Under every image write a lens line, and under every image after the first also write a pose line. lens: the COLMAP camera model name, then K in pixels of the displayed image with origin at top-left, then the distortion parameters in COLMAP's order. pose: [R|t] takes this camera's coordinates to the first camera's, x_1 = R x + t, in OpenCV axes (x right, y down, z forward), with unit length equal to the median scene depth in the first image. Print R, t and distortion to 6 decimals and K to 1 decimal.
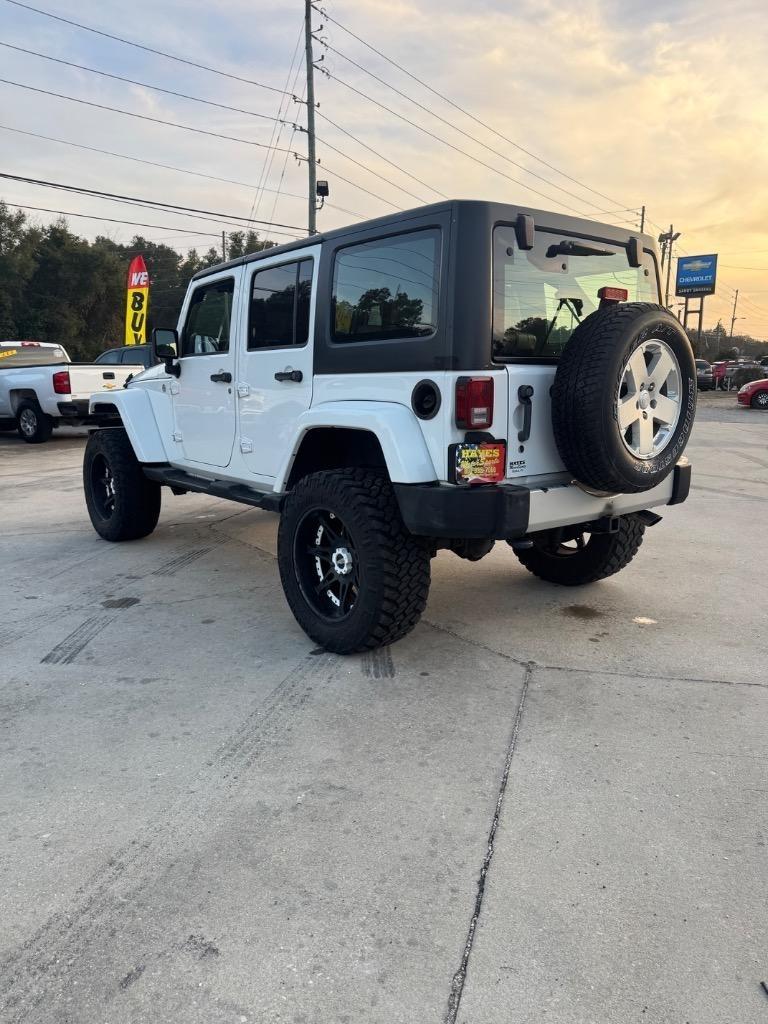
lens RADIAL K [[724.9, 0, 384.0], [0, 724.9, 512.0], [0, 0, 1]] dist [0.052769, -0.072480]
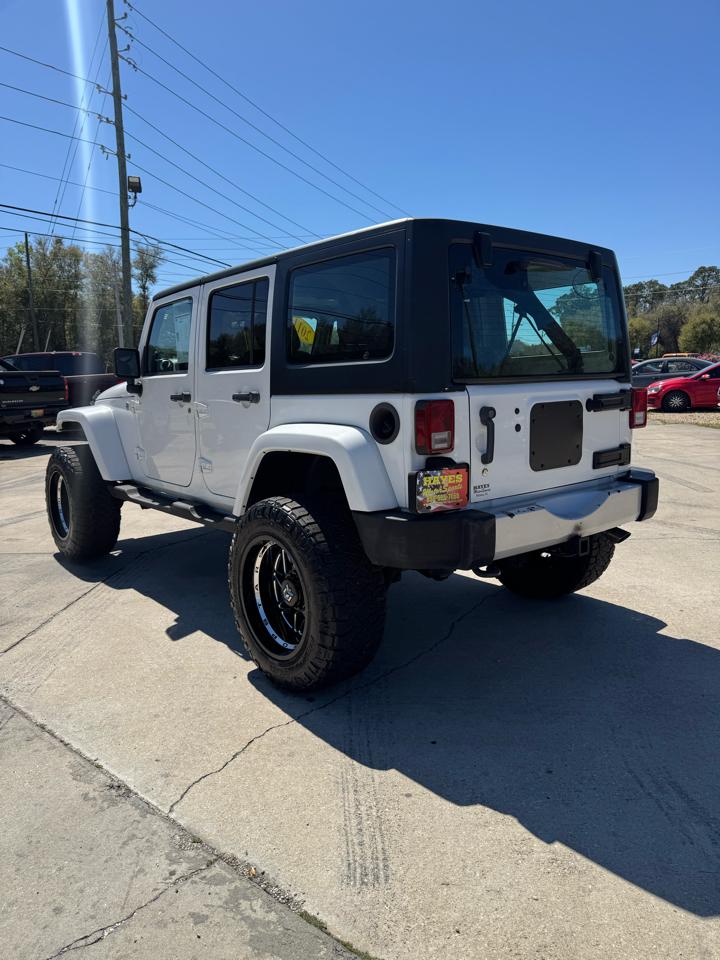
lens RADIAL K [[679.6, 0, 360.0], [0, 679.6, 480.0], [0, 0, 1]] dist [0.052769, -0.072480]
pose [[0.999728, -0.022209, 0.007106, 0.016555], [0.022434, 0.999195, -0.033273, -0.049309], [-0.006361, 0.033423, 0.999421, 0.098774]]
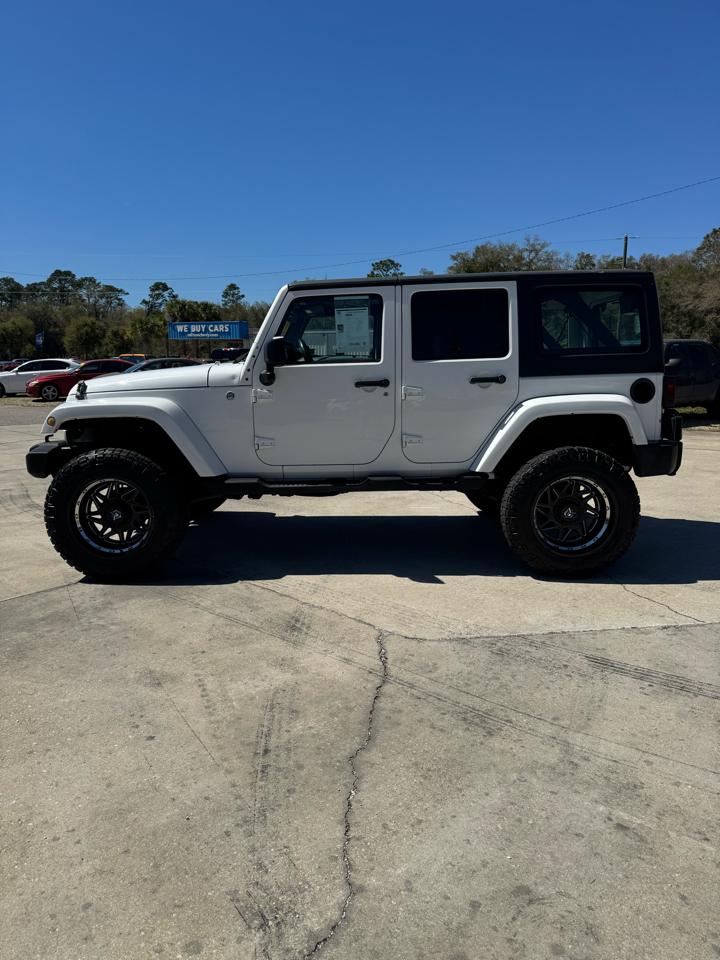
lens RADIAL K [[679.6, 0, 360.0], [0, 679.6, 480.0], [0, 0, 1]] dist [0.052769, -0.072480]
pose [[0.645140, -0.137490, 0.751592, -1.462108], [0.155942, 0.986665, 0.046637, -0.124847], [-0.747981, 0.087117, 0.657978, 0.475447]]
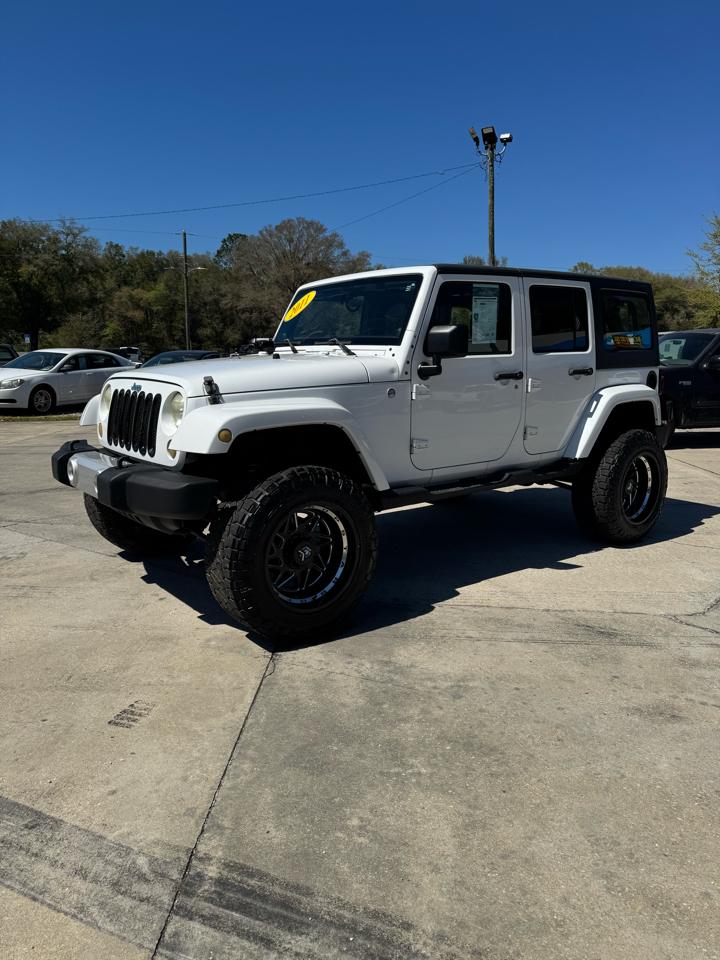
lens RADIAL K [[679.6, 0, 360.0], [0, 679.6, 480.0], [0, 0, 1]] dist [0.052769, -0.072480]
pose [[0.025373, -0.184220, 0.982557, -1.766669], [0.186379, 0.966512, 0.176399, -0.357899], [-0.982150, 0.178652, 0.058858, 1.663562]]
